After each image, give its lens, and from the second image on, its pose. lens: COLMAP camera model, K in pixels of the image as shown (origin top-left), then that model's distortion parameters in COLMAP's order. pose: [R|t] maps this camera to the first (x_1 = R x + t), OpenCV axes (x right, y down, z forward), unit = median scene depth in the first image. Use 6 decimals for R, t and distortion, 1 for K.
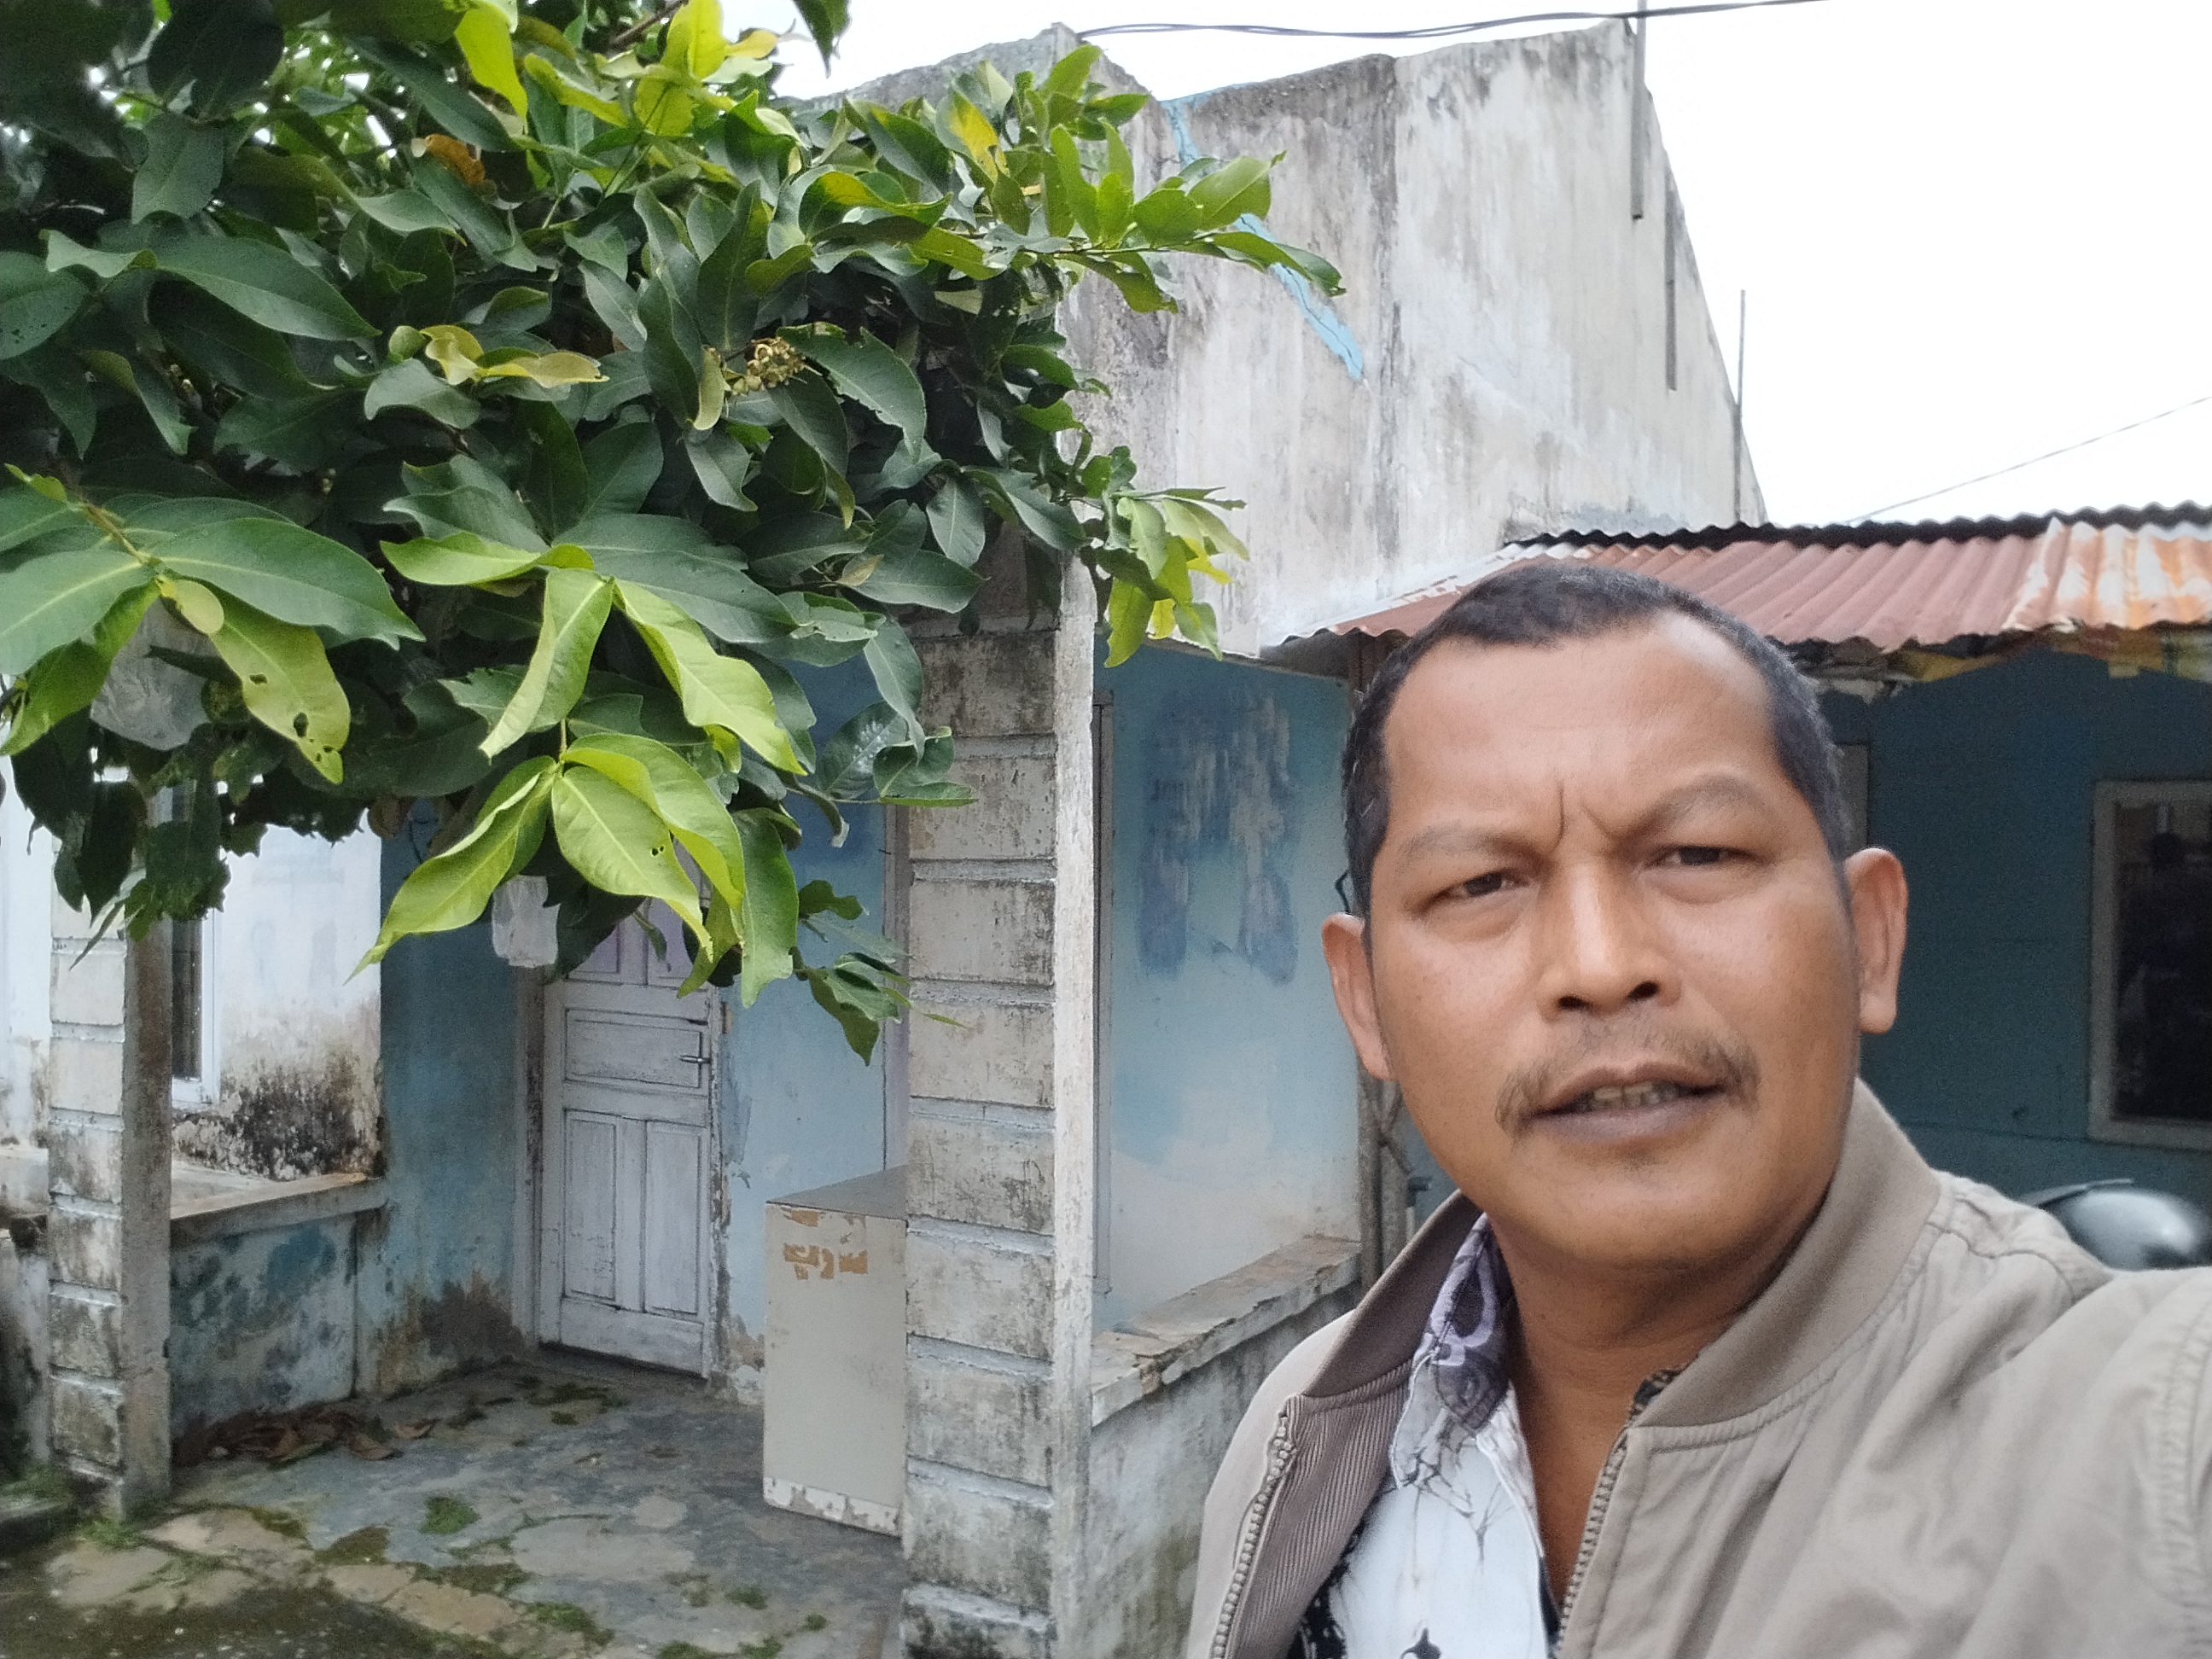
lens RADIAL K [[1758.8, 0, 1106.0], [0, 1758.8, 829.5], [0, 0, 1]] dist [0.106070, -0.166613]
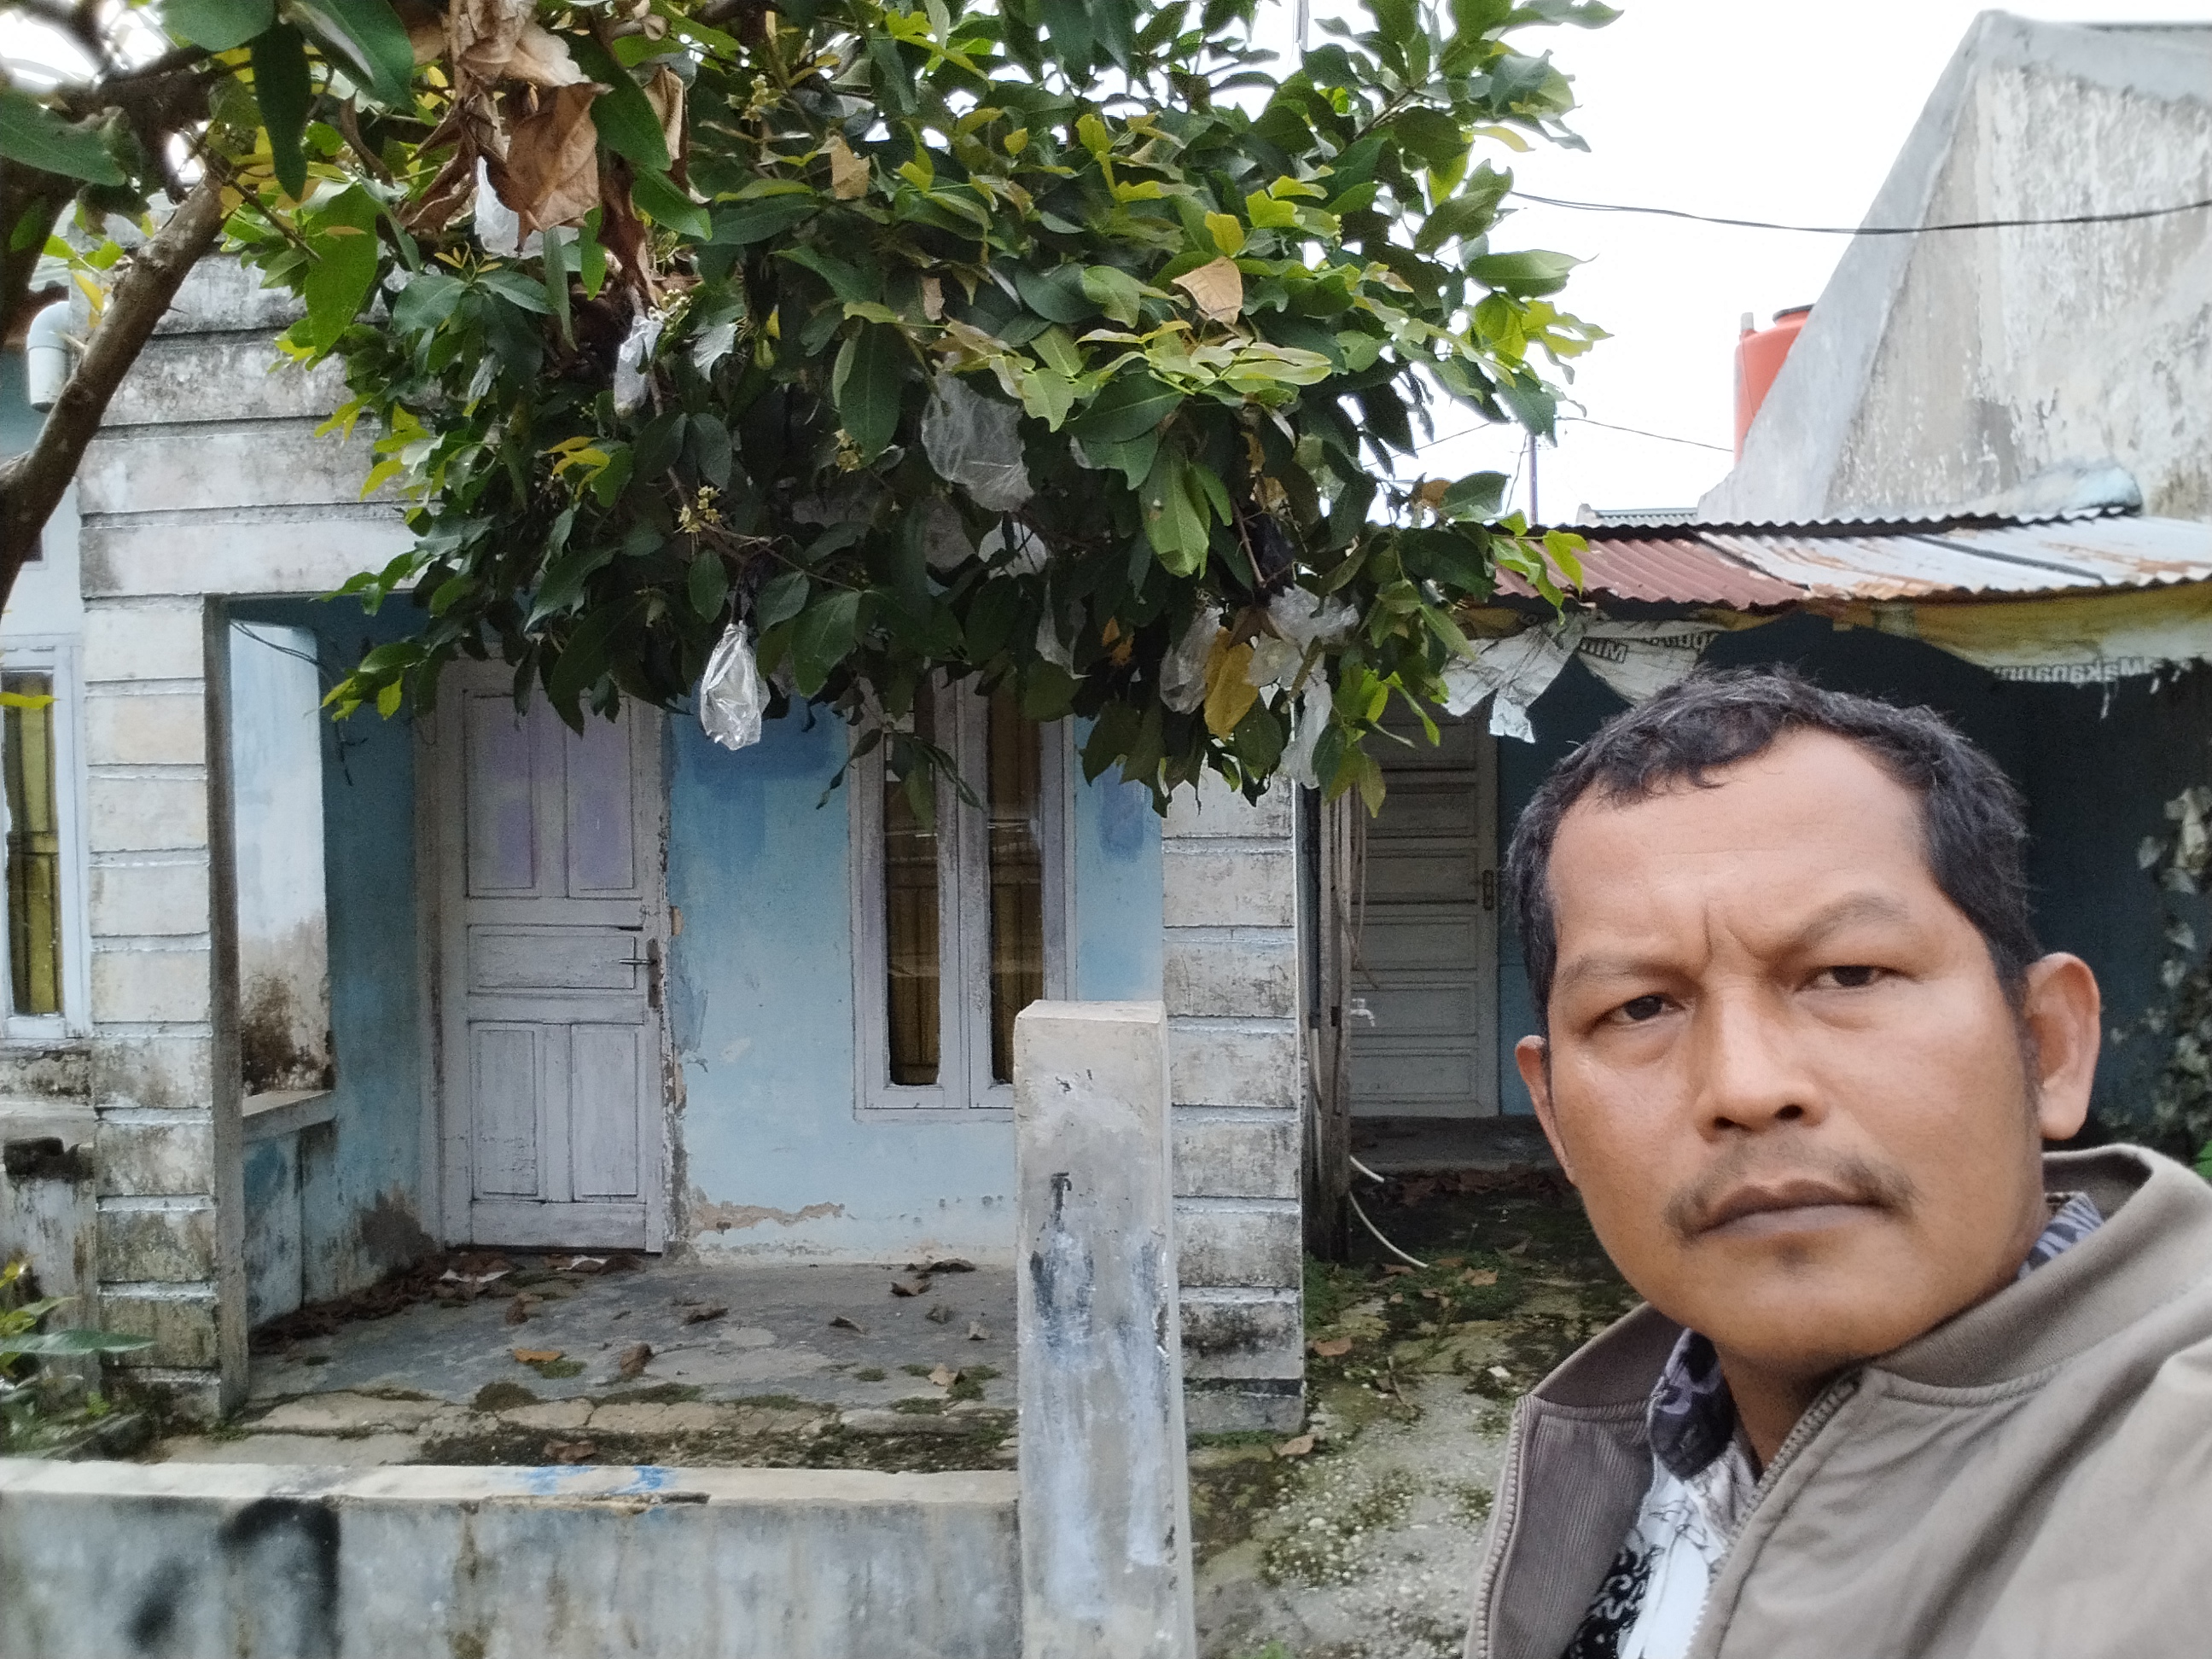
lens RADIAL K [[1758.8, 0, 1106.0], [0, 1758.8, 829.5], [0, 0, 1]] dist [0.106070, -0.166613]
pose [[0.914257, -0.019722, 0.404654, -0.419841], [0.012656, 0.999717, 0.020129, 0.031685], [-0.404937, -0.013282, 0.914248, -0.111810]]
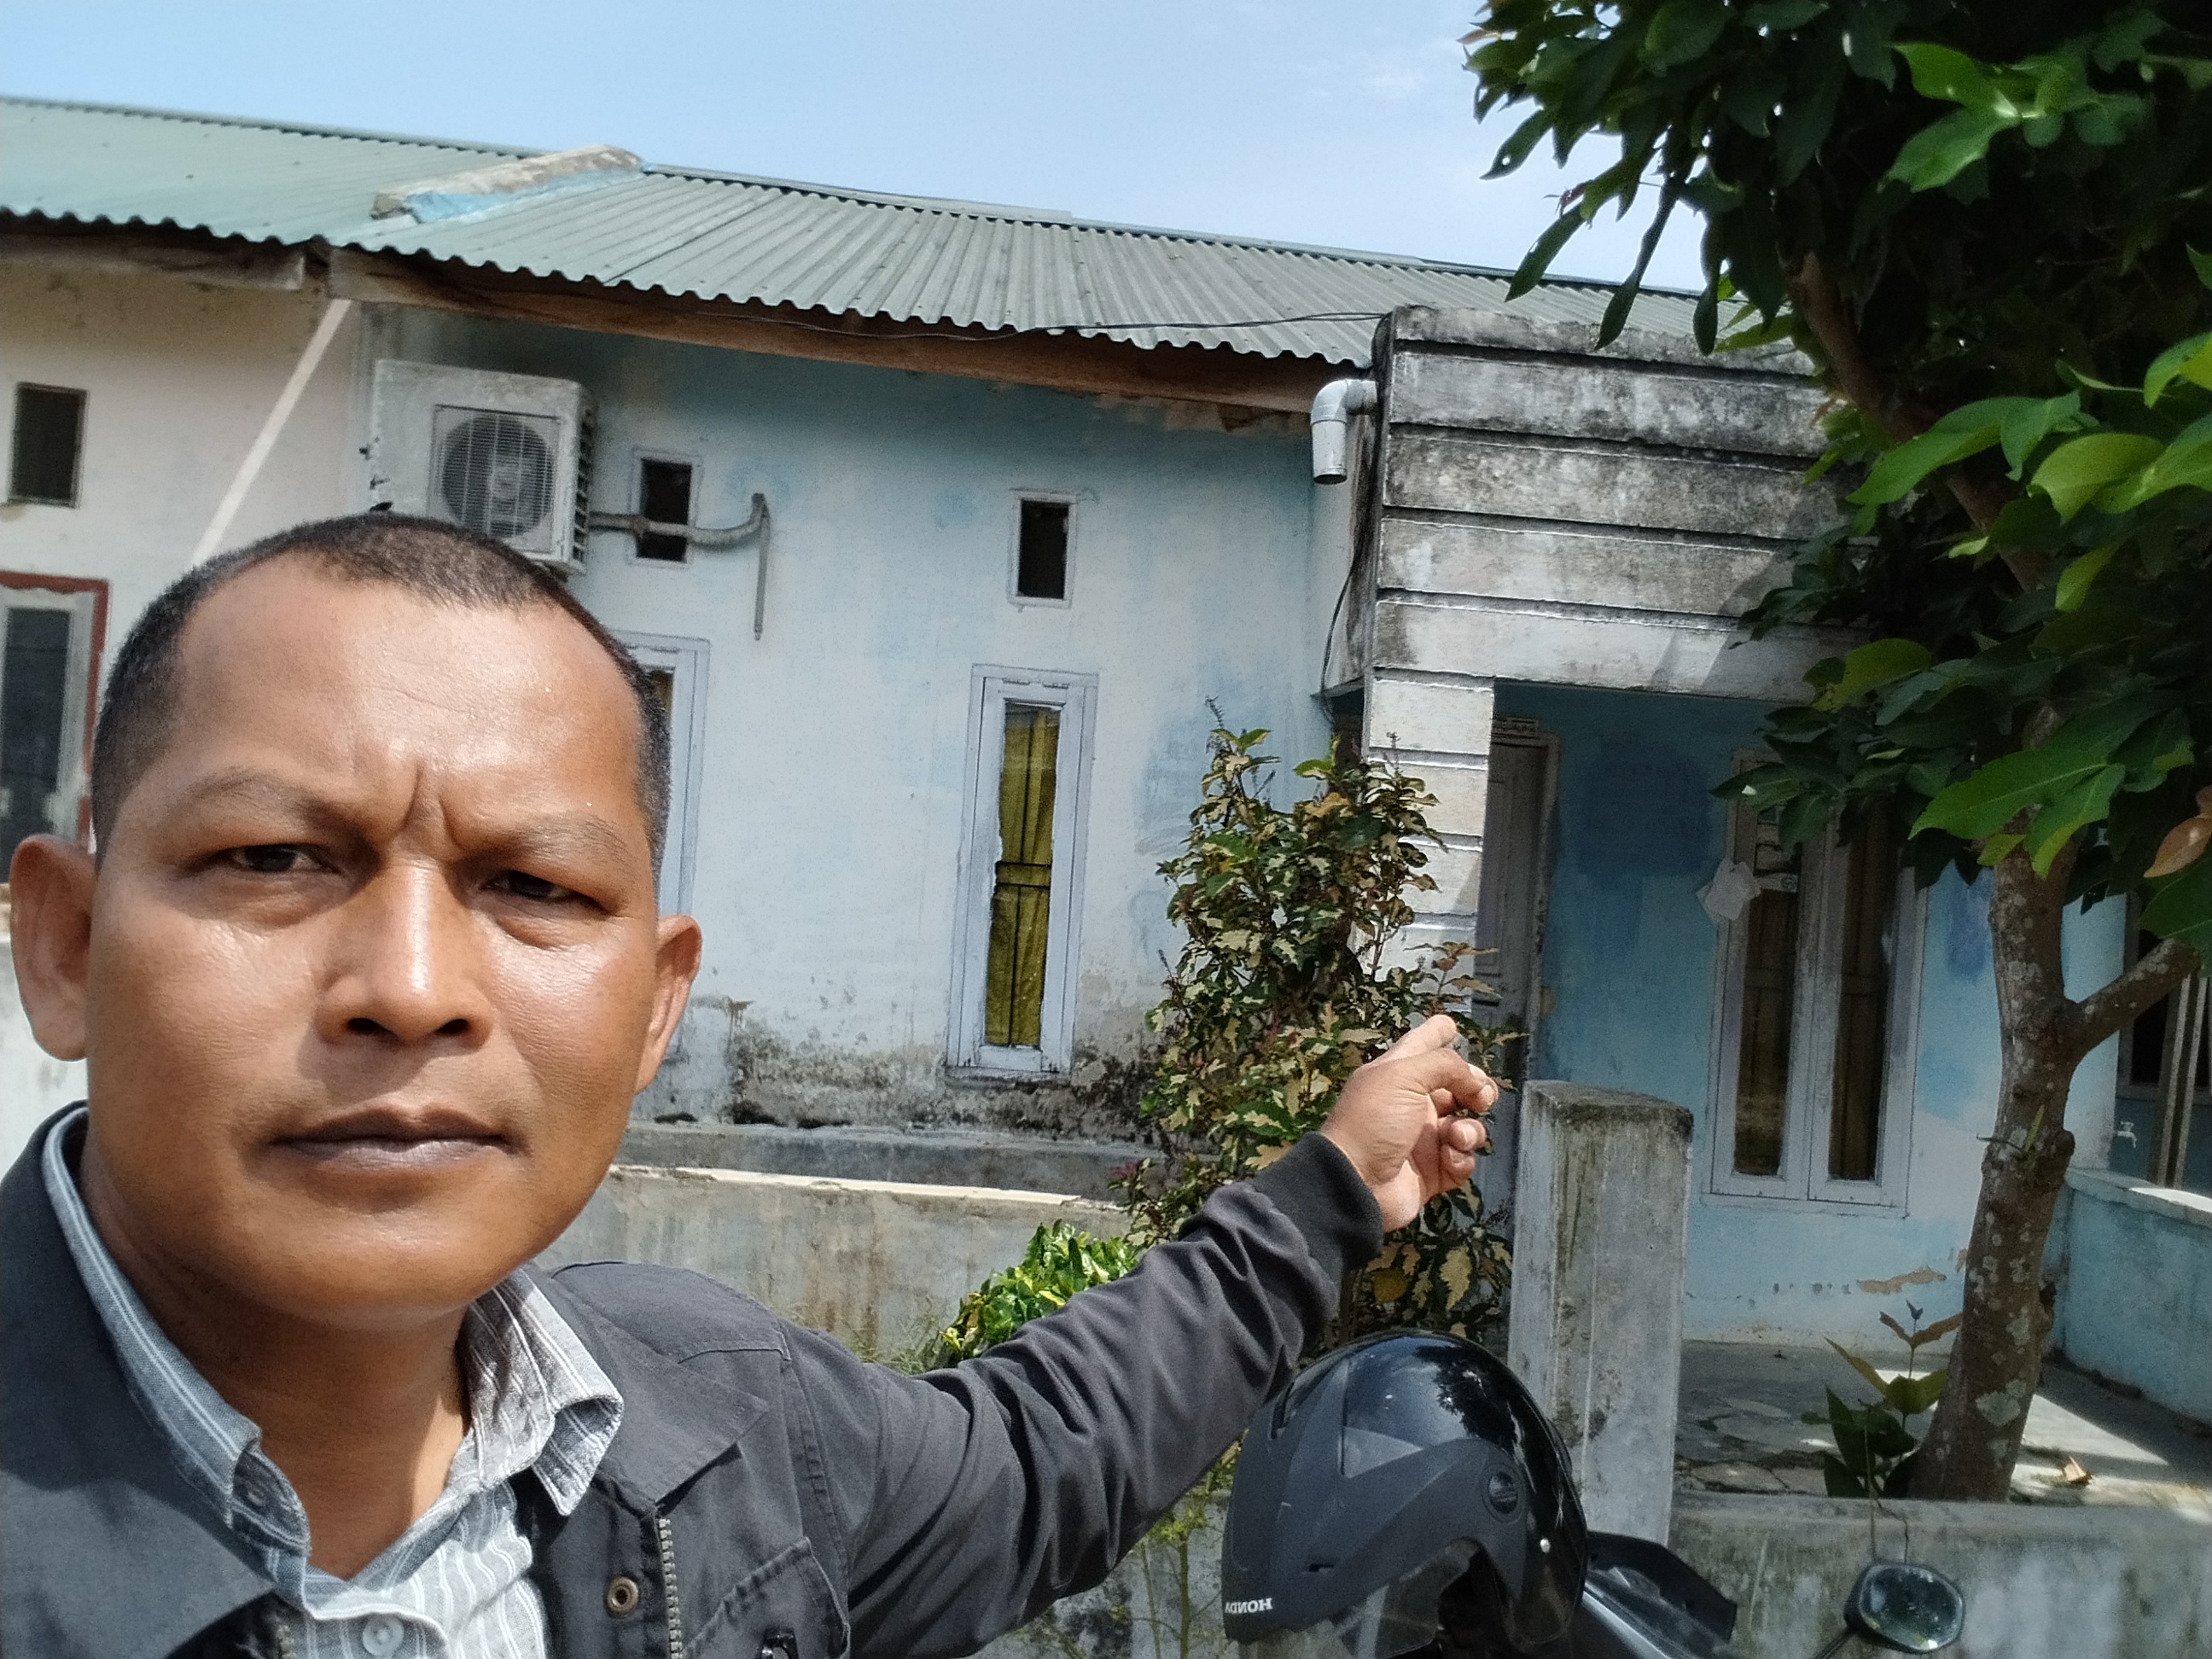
lens RADIAL K [[1758.8, 0, 1106.0], [0, 1758.8, 829.5], [0, 0, 1]] dist [0.106070, -0.166613]
pose [[0.817669, 0.078717, 0.570282, -1.134339], [-0.083395, 0.996355, -0.017956, 0.040269], [-0.569616, -0.032877, 0.821253, 0.220507]]
